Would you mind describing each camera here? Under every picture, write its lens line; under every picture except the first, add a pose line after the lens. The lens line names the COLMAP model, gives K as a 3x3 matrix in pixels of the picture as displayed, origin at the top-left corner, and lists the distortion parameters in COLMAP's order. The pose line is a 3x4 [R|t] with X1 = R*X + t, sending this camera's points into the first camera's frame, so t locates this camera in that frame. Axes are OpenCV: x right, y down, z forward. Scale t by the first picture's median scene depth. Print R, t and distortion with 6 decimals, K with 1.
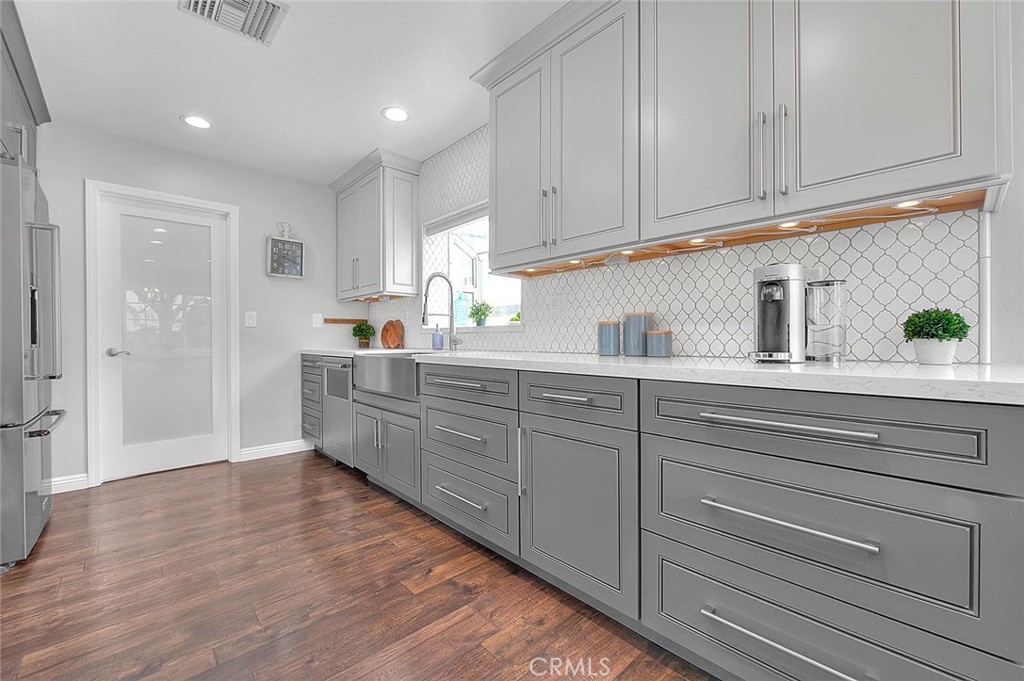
lens RADIAL K [[413.8, 0, 511.7], [0, 413.8, 339.1], [0, 0, 1]] dist [0.002200, -0.001666]
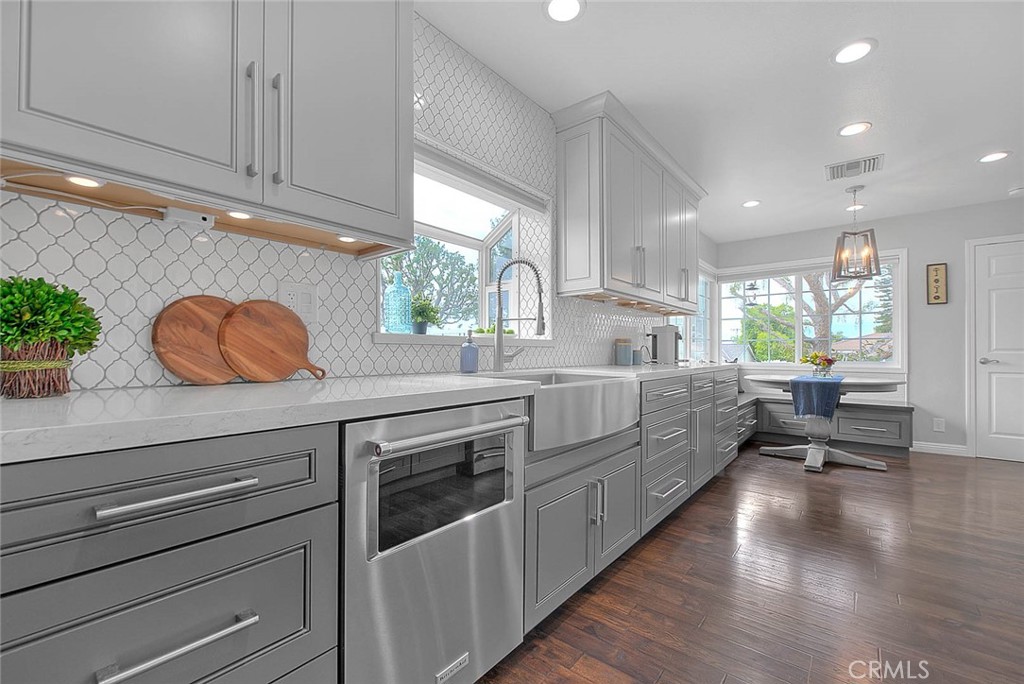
lens RADIAL K [[423.5, 0, 517.8], [0, 423.5, 348.6], [0, 0, 1]] dist [0.003521, -0.001239]
pose [[-0.138406, 0.008520, 0.990339, -0.689741], [-0.005141, 0.999943, -0.009321, -0.004015], [-0.990362, -0.006381, -0.138355, 0.874657]]
